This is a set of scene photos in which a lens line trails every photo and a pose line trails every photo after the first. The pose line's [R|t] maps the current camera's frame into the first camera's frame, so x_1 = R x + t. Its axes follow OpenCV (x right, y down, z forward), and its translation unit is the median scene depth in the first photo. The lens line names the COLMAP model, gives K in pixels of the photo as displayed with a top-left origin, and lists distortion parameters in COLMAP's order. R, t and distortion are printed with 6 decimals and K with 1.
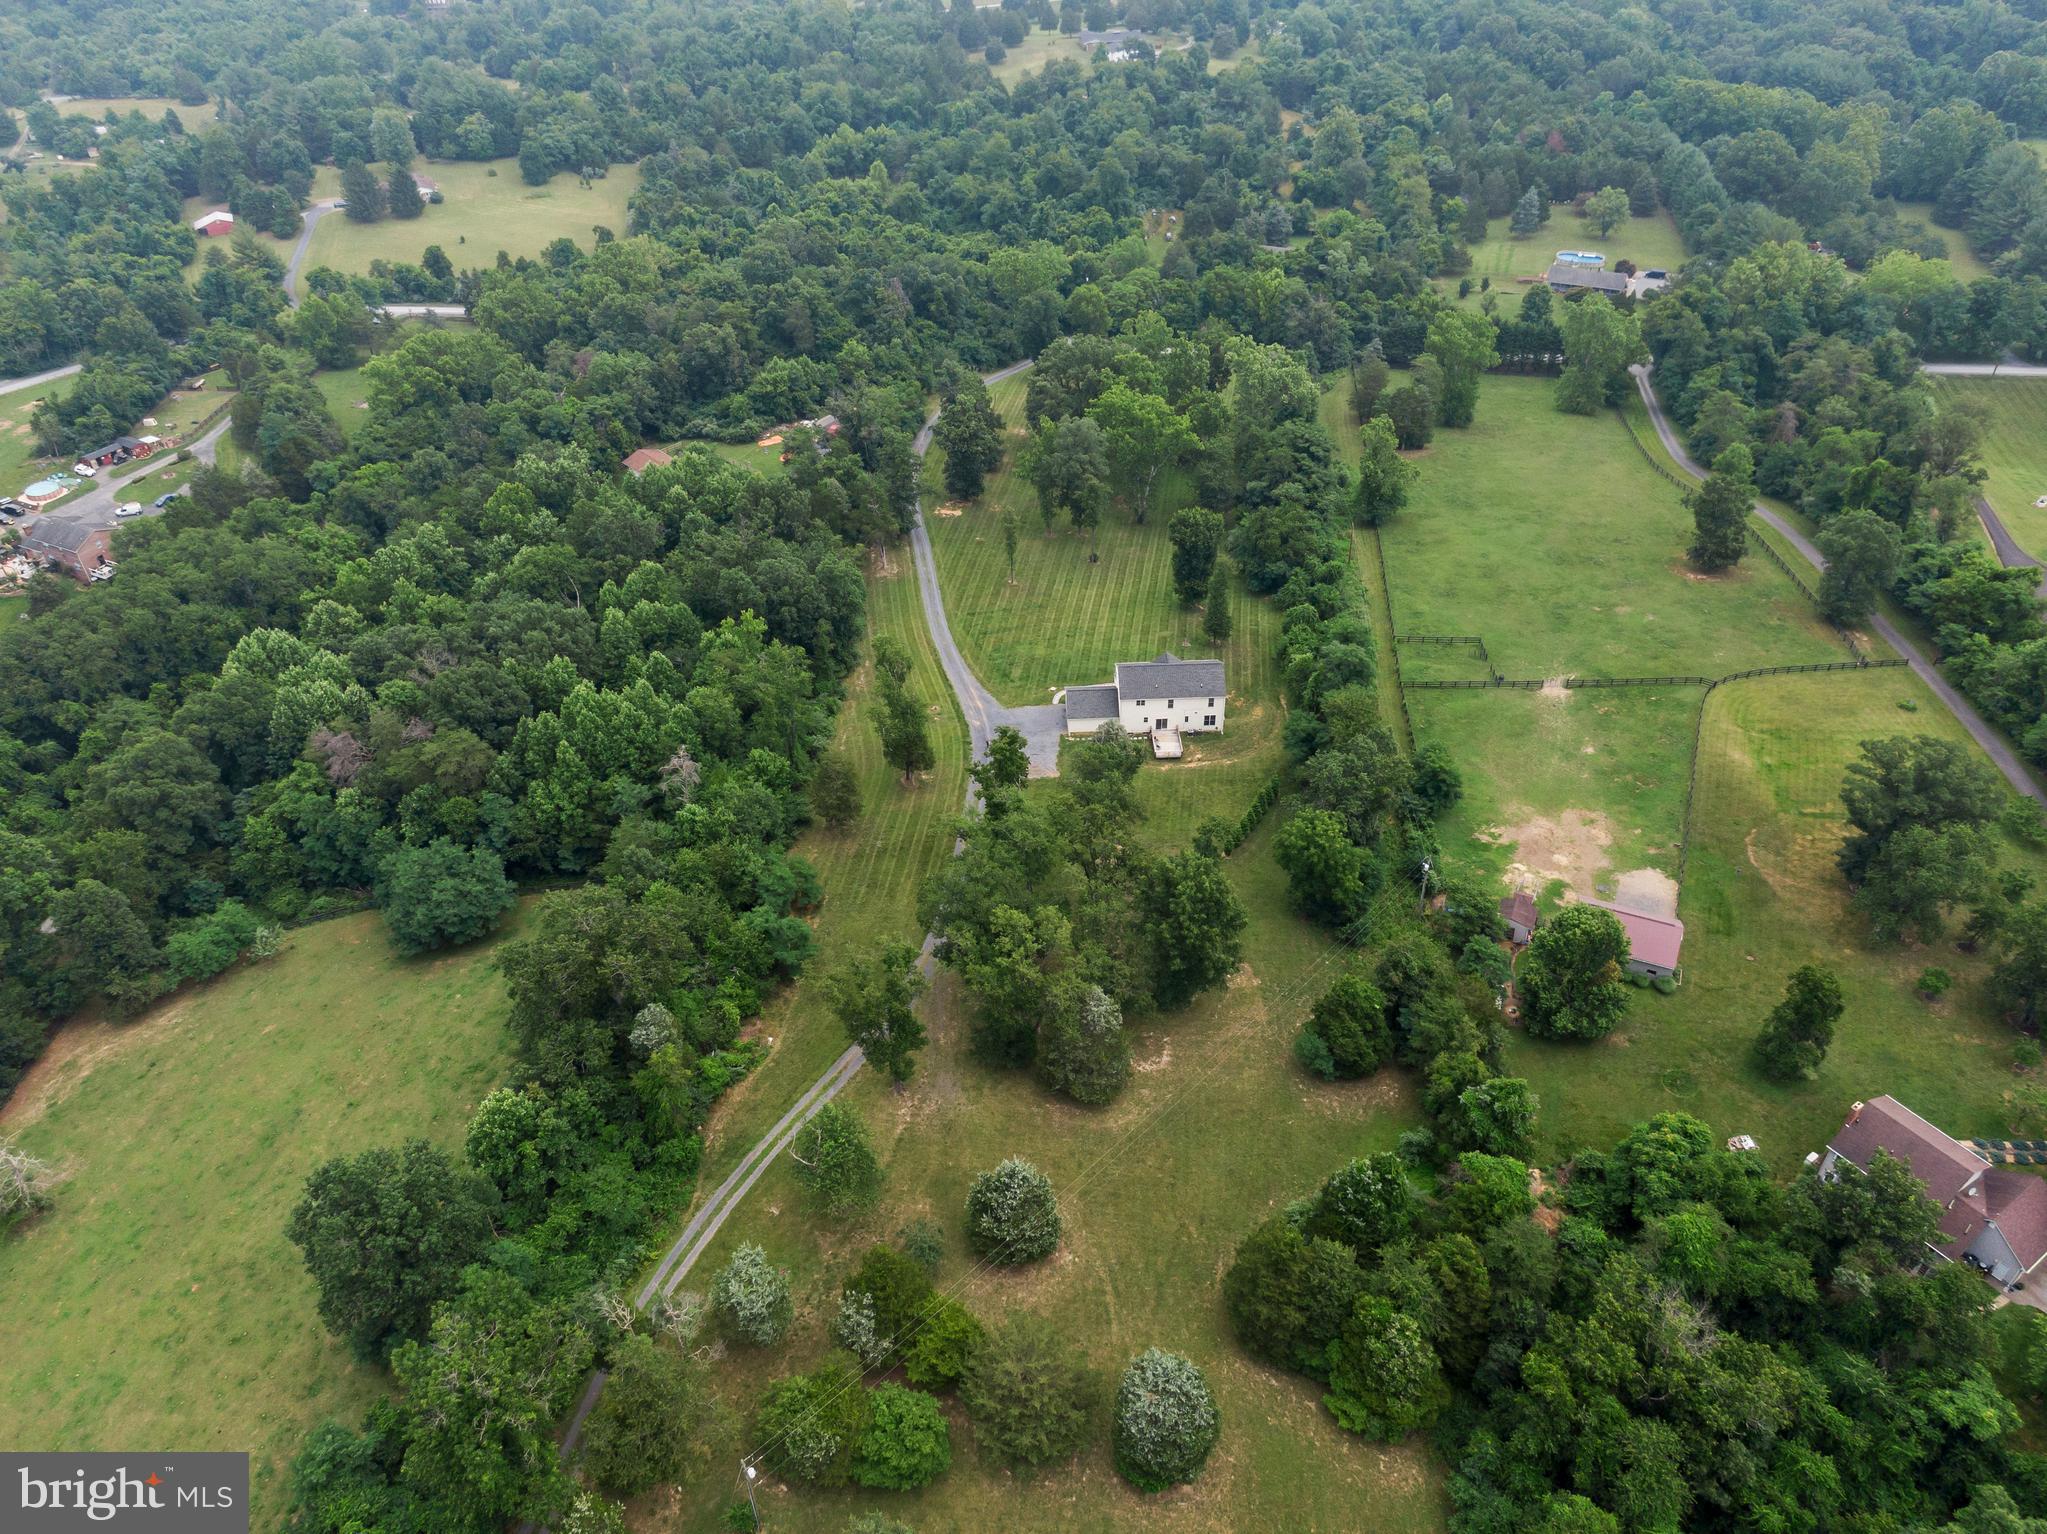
lens RADIAL K [[1462.7, 0, 1024.0], [0, 1462.7, 755.7], [0, 0, 1]] dist [0.032583, -0.046540]
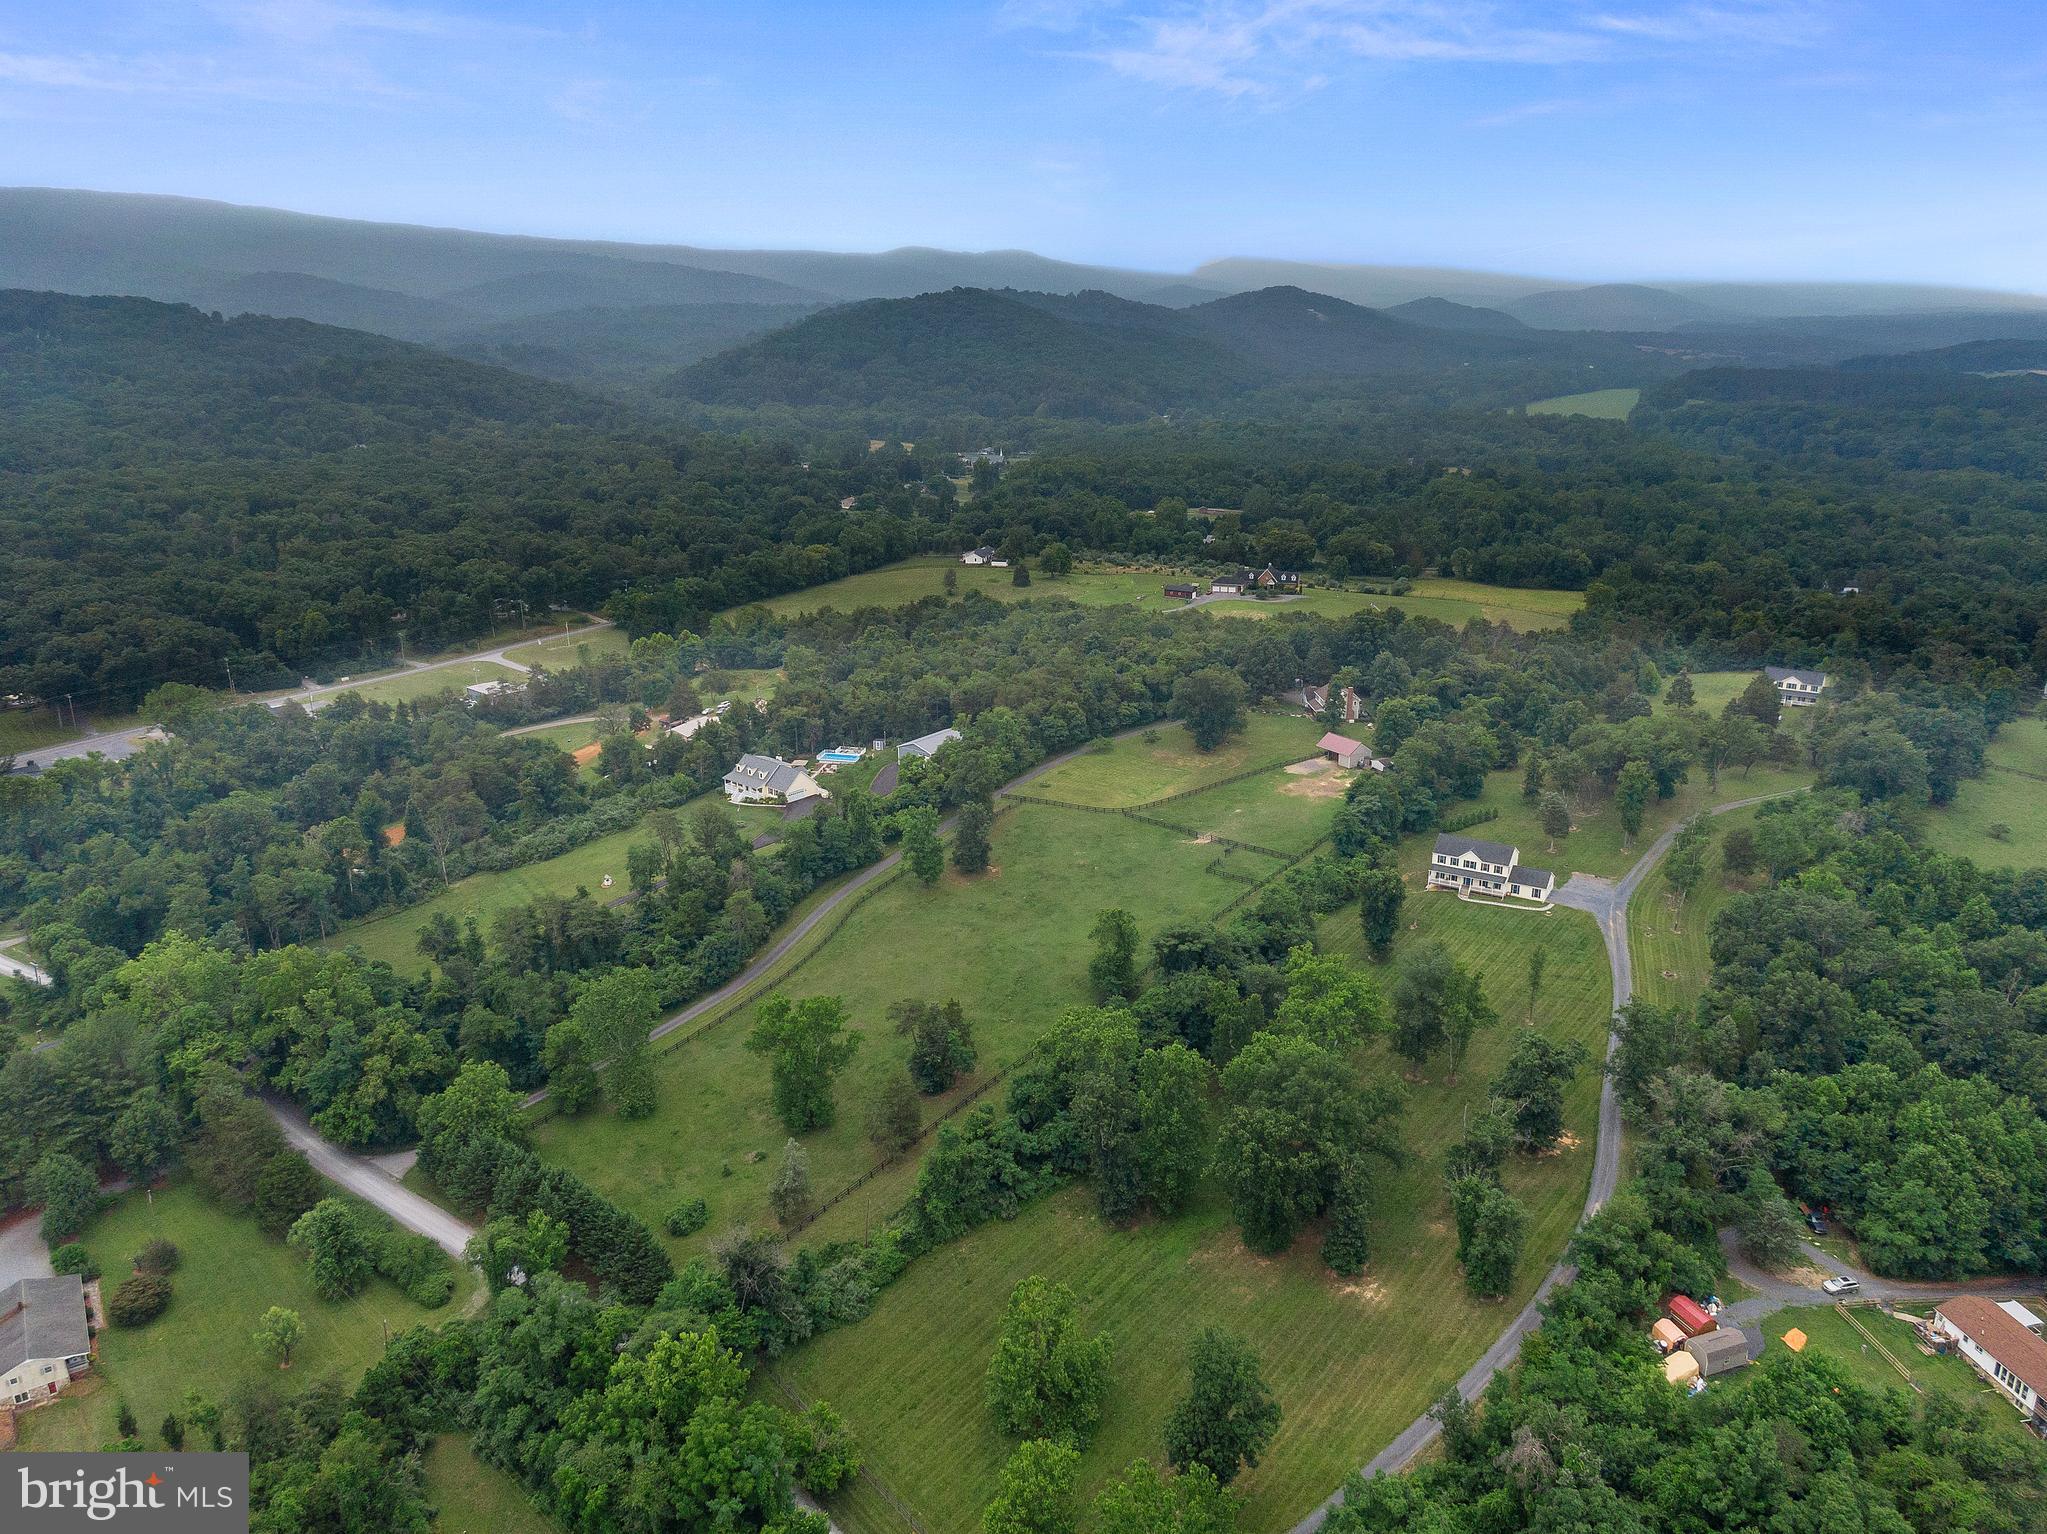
lens RADIAL K [[1462.7, 0, 1009.9], [0, 1462.7, 772.5], [0, 0, 1]] dist [0.032583, -0.046540]
pose [[-0.842805, -0.143220, 0.518814, -0.201460], [0.345711, 0.594745, 0.725783, -1.052330], [-0.412509, 0.791054, -0.451742, 1.445790]]
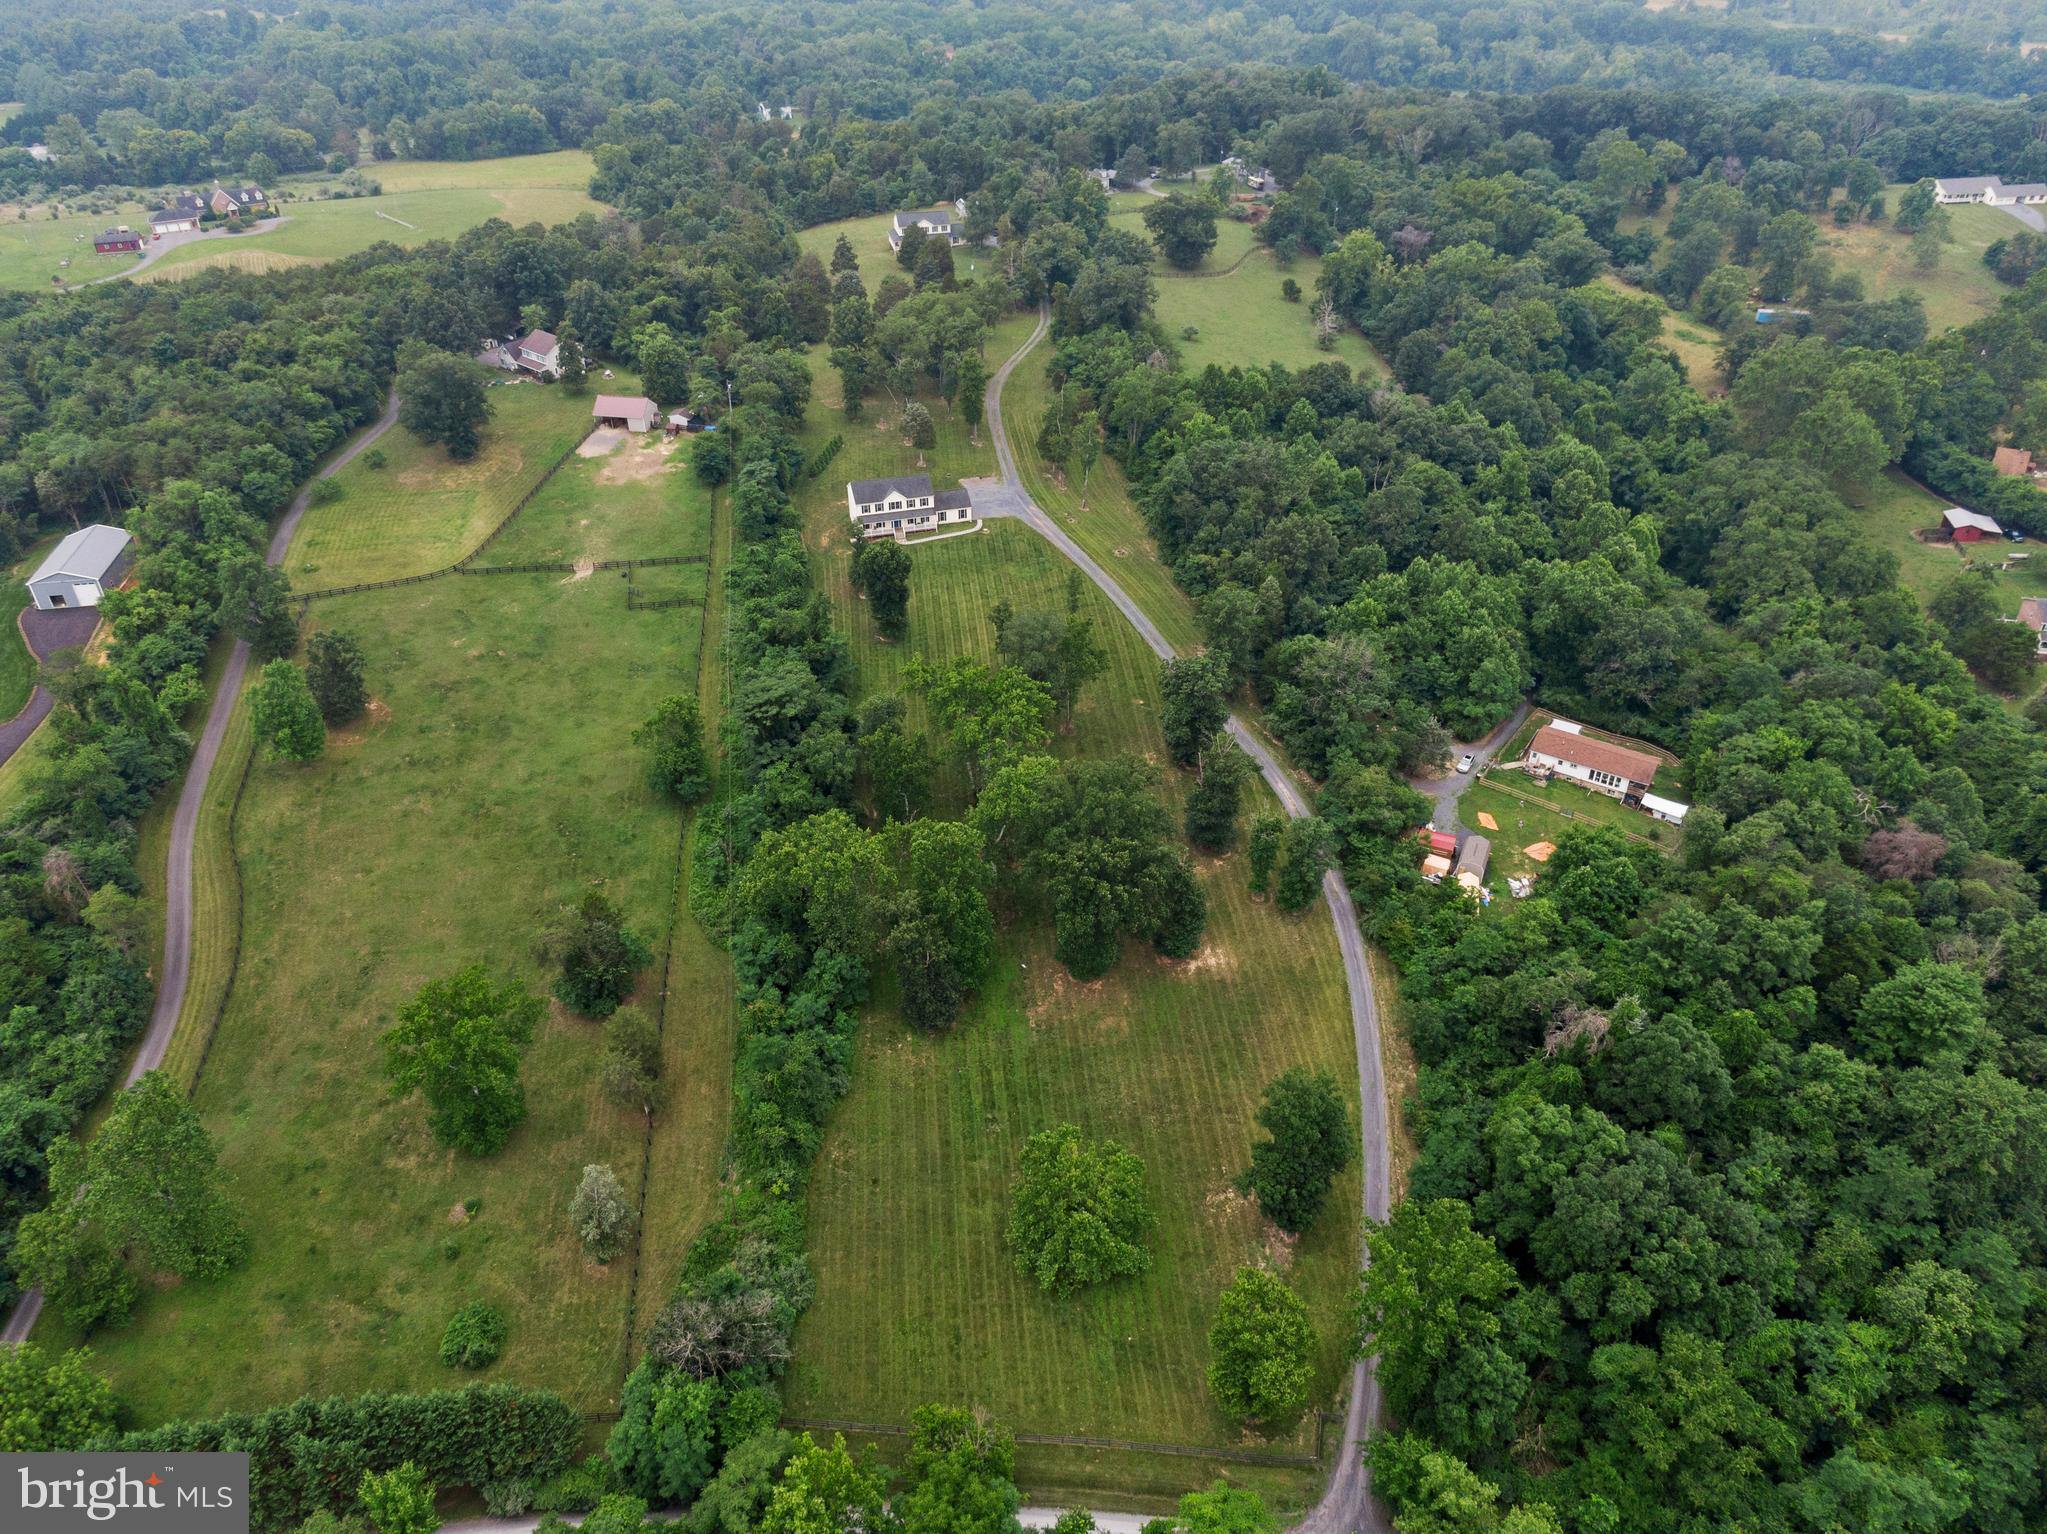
lens RADIAL K [[1462.7, 0, 1029.8], [0, 1462.7, 774.9], [0, 0, 1]] dist [0.032583, -0.046540]
pose [[-0.967927, 0.160243, -0.193494, 0.225747], [-0.137268, 0.307735, 0.941518, -1.017912], [0.210416, 0.937881, -0.275869, 1.339088]]
